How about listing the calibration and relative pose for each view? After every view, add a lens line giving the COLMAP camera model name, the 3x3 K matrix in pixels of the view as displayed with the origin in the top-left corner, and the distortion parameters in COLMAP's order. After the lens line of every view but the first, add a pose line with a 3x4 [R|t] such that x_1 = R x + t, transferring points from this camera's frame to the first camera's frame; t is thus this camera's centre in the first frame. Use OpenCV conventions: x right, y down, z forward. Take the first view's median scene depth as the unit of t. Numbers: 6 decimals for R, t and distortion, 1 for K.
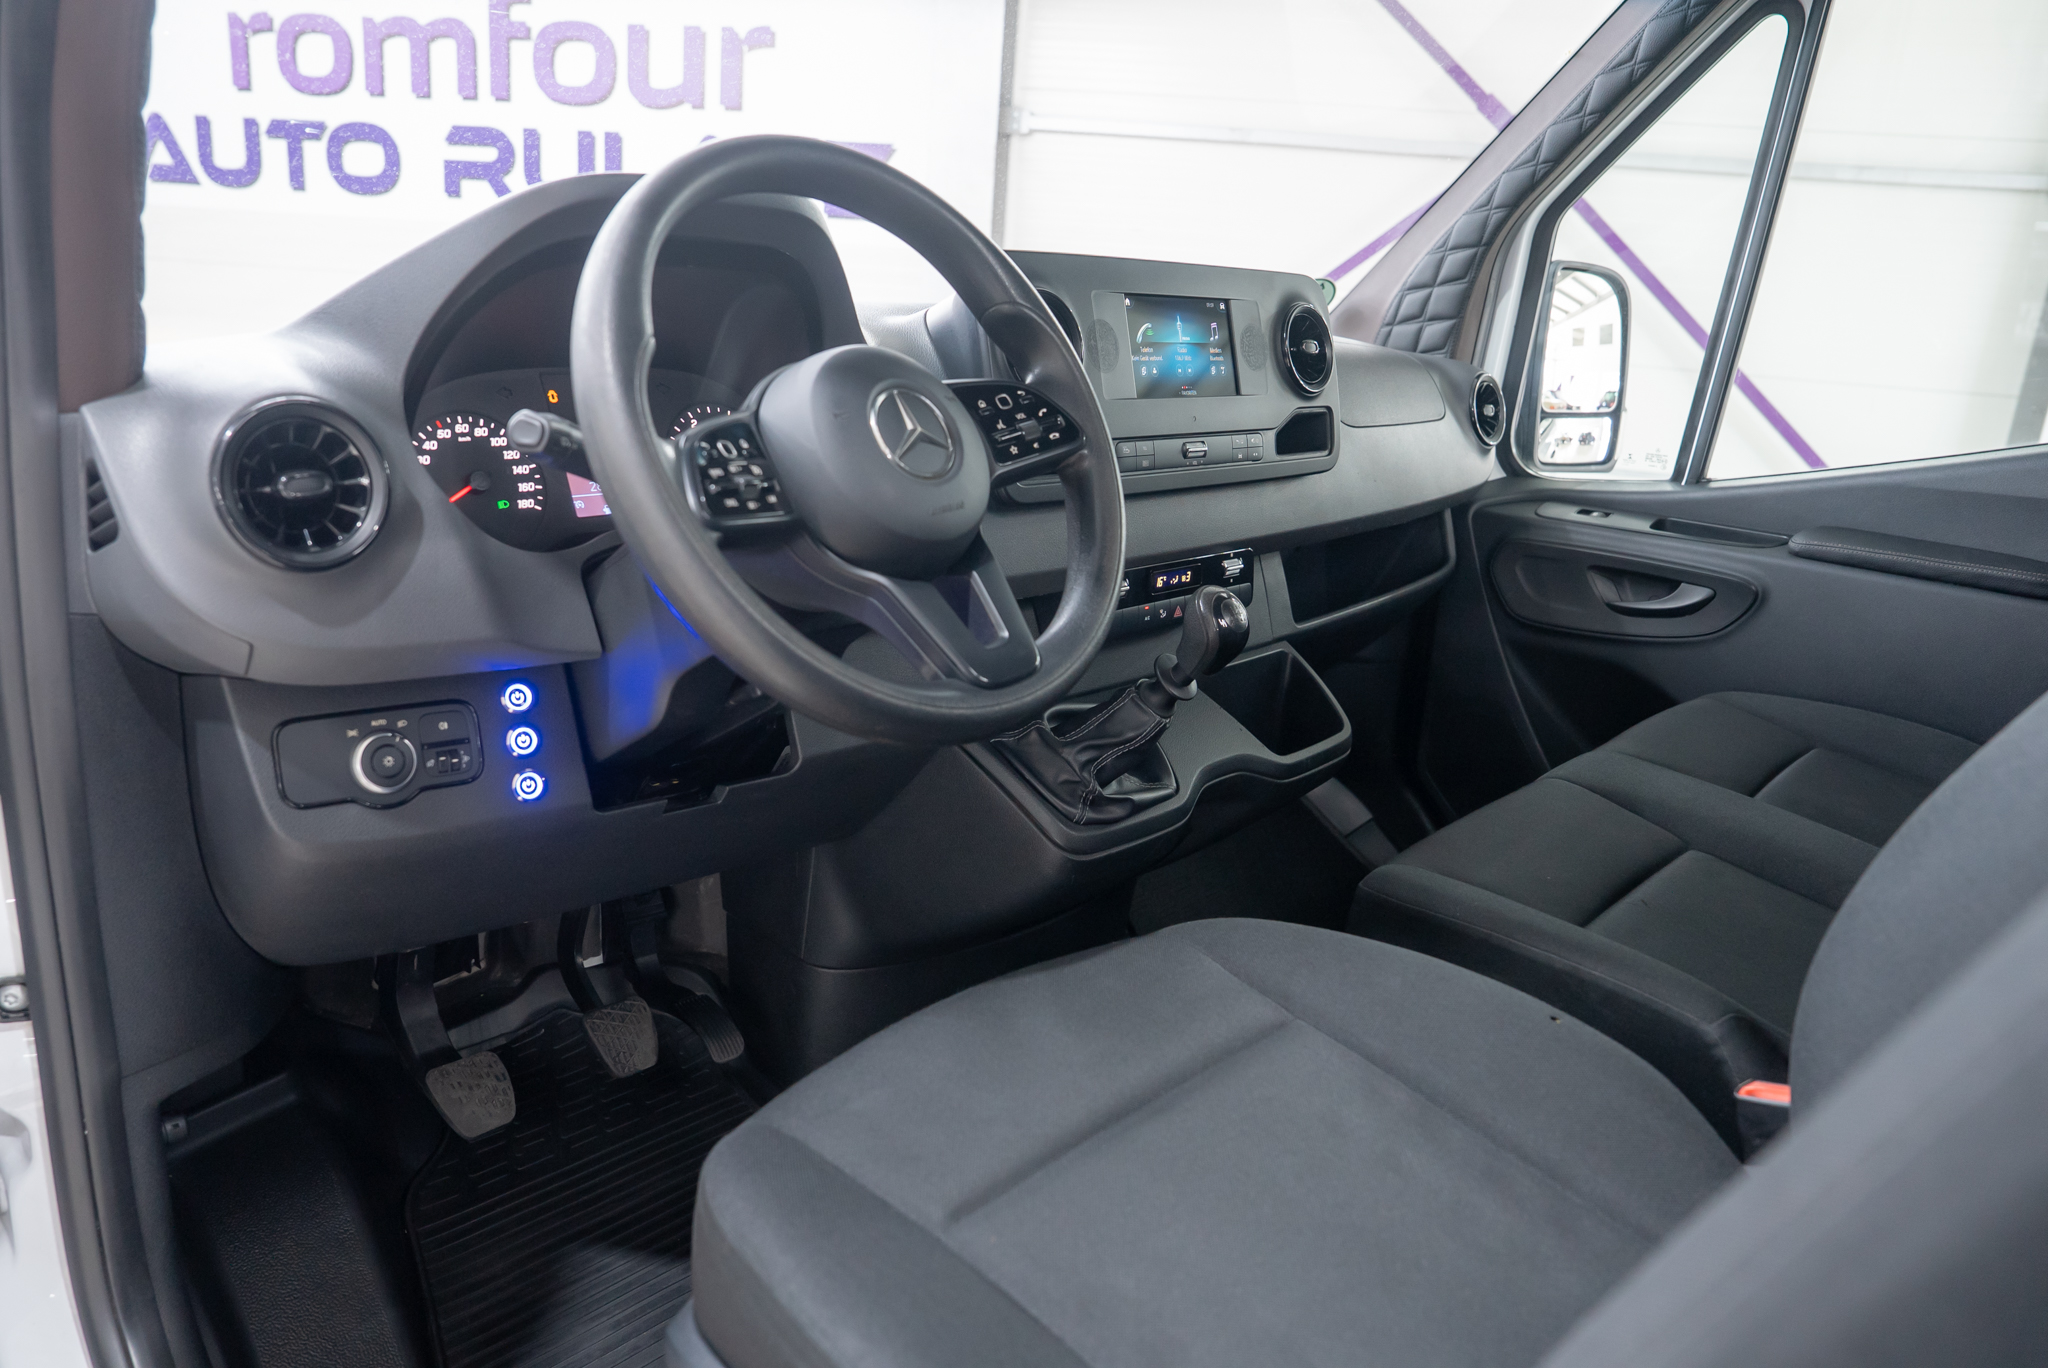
lens RADIAL K [[1442.1, 0, 1026.8], [0, 1442.1, 705.8], [0, 0, 1]] dist [-0.084869, 0.049101]
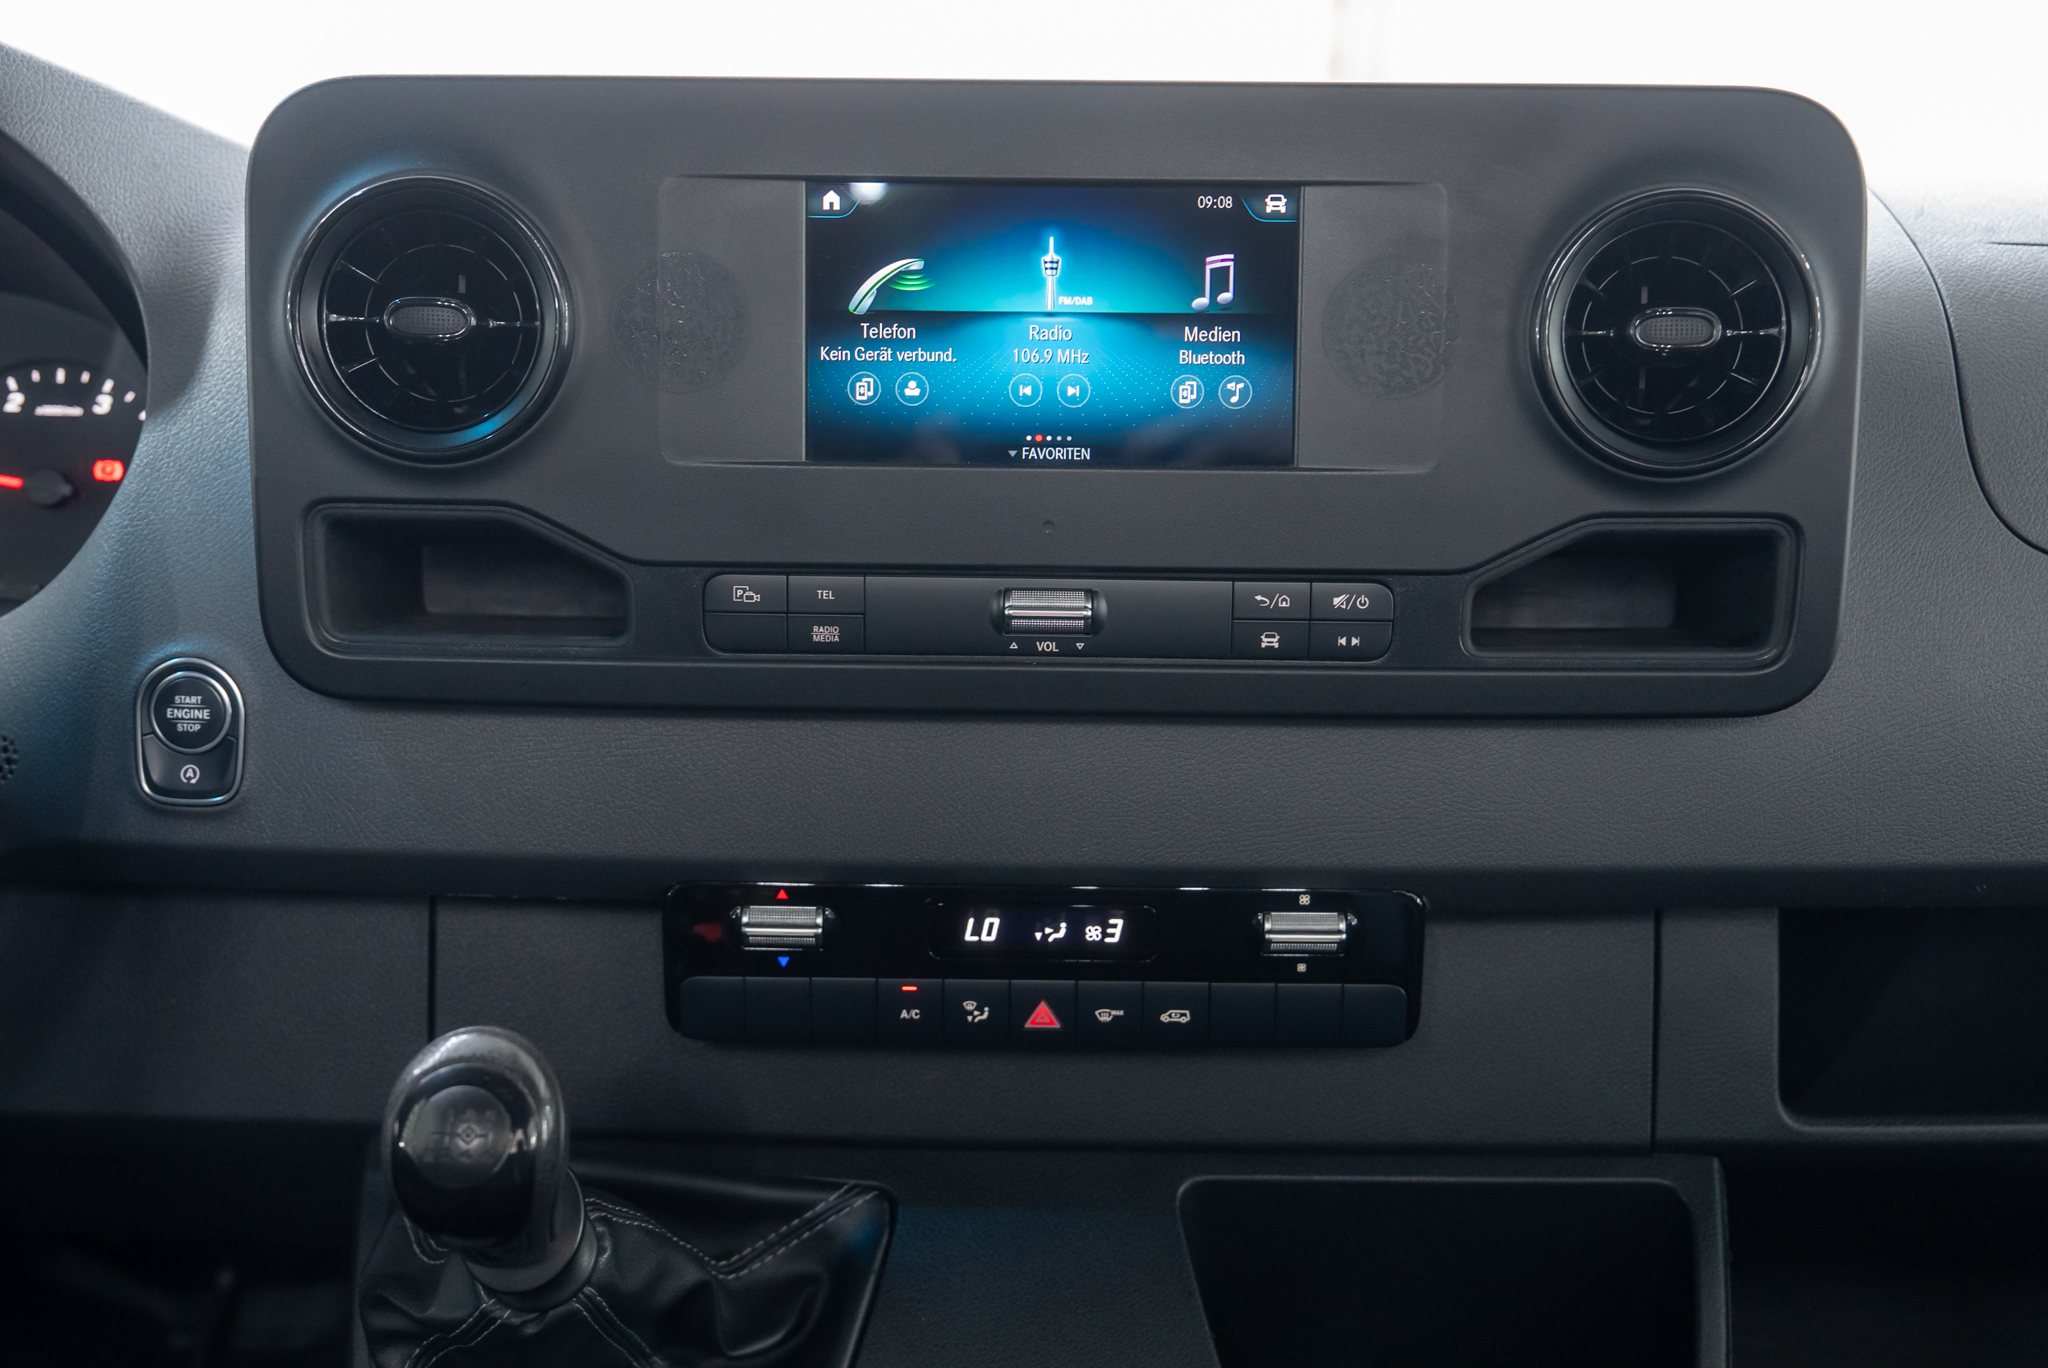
lens RADIAL K [[2411.8, 0, 999.3], [0, 2411.8, 713.0], [0, 0, 1]] dist [0.068293, 0.000000]
pose [[0.655347, 0.222208, -0.721903, 0.713284], [-0.185981, 0.973794, 0.130908, -0.296940], [0.732073, 0.048470, 0.679499, 0.746063]]
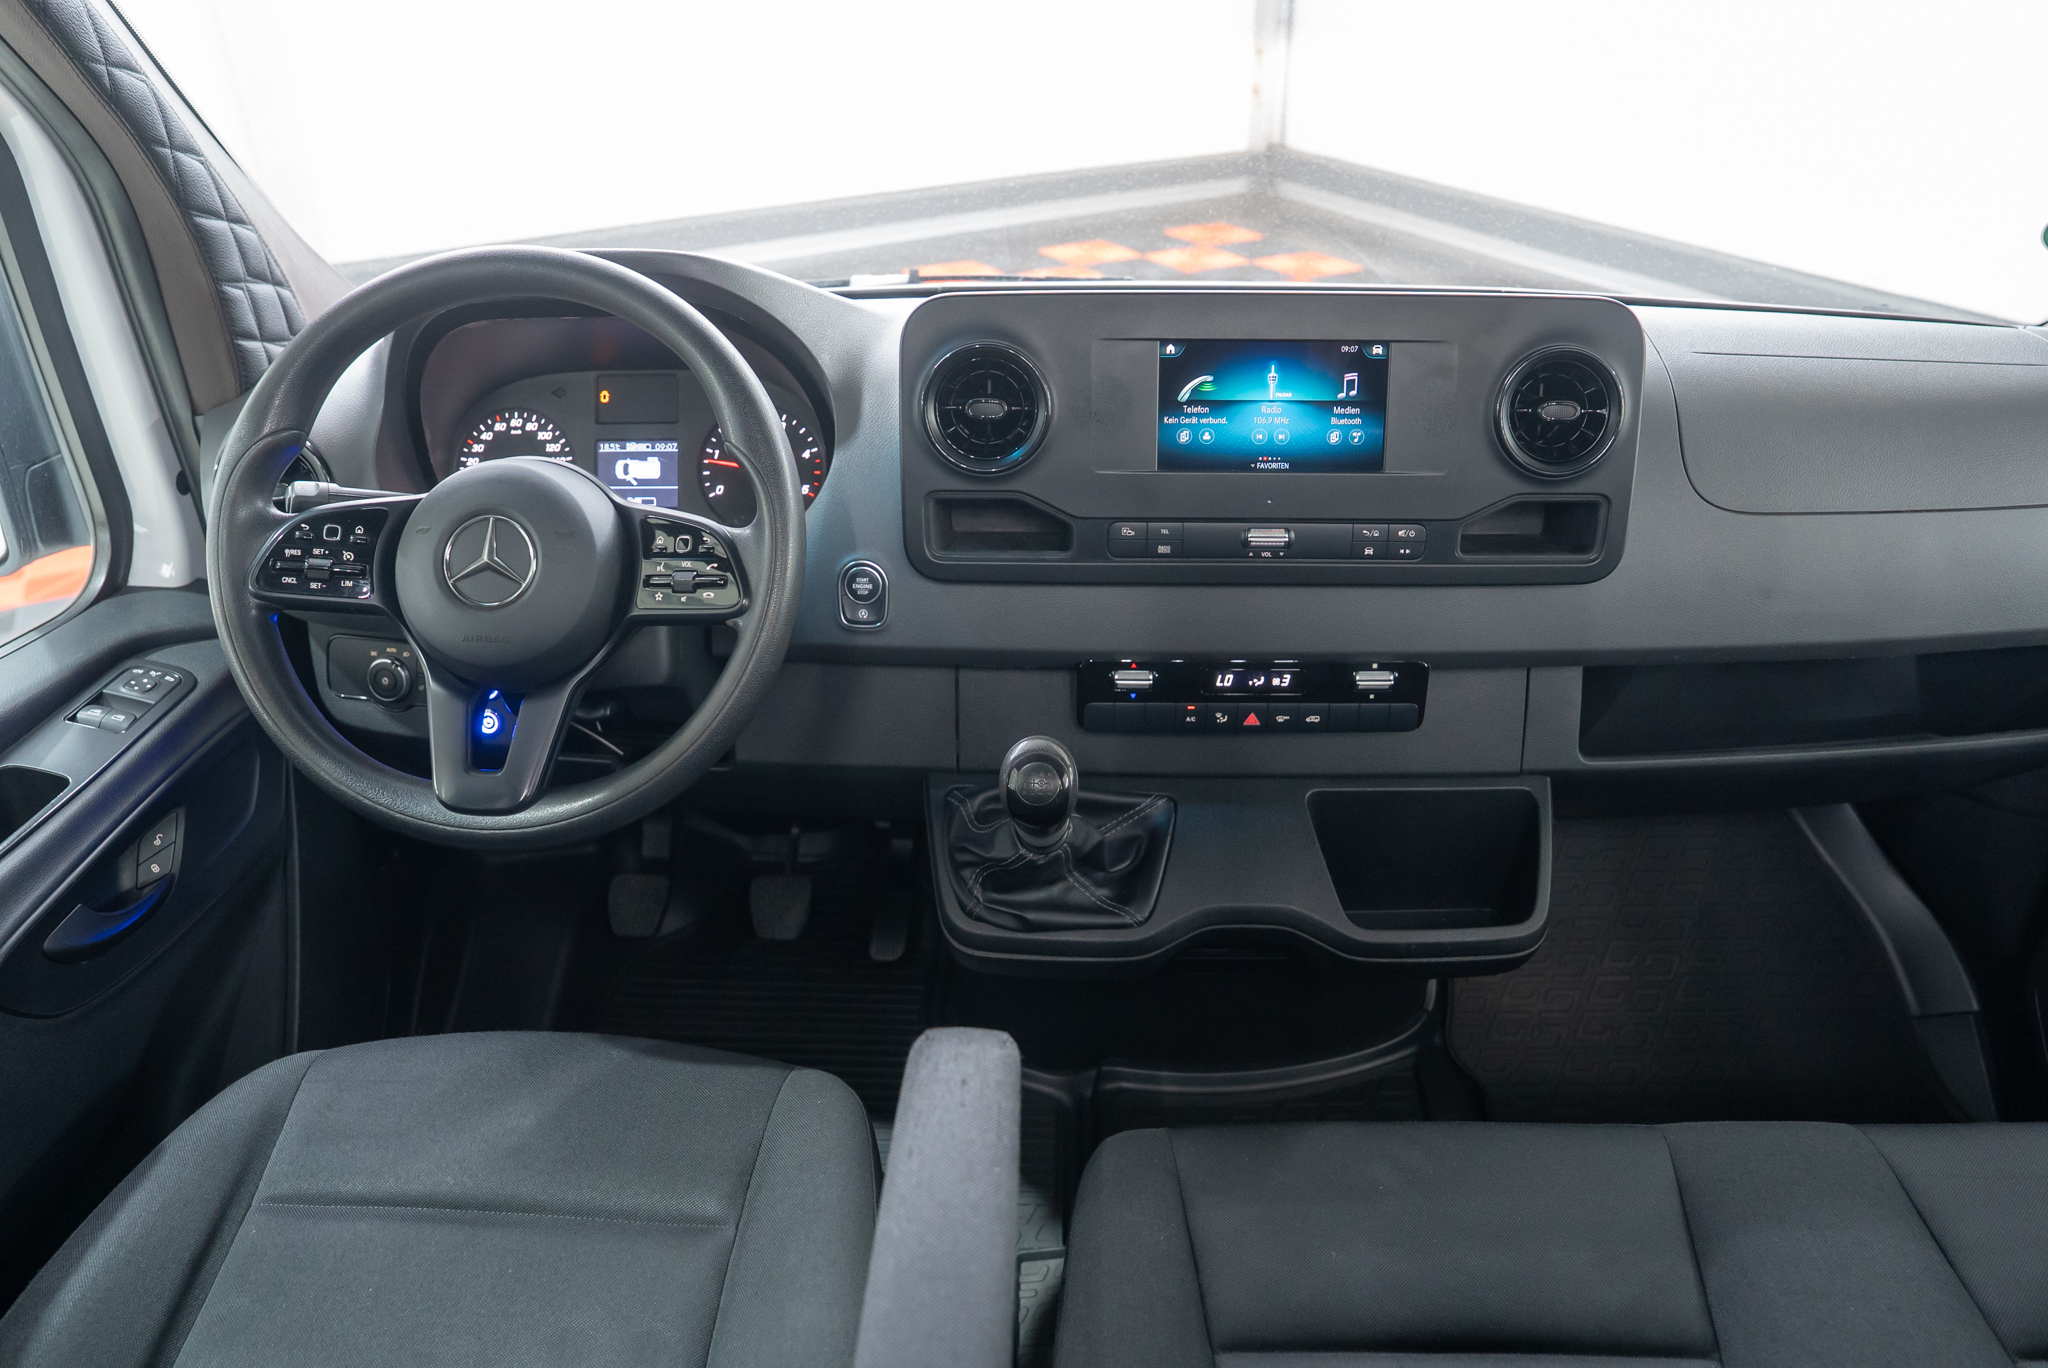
lens RADIAL K [[1442.1, 0, 1013.3], [0, 1442.1, 691.0], [0, 0, 1]] dist [-0.084869, 0.049101]
pose [[0.649511, 0.317175, -0.691040, 0.766908], [-0.173283, 0.946671, 0.271636, -0.371284], [0.740344, -0.056685, 0.669834, 0.473587]]
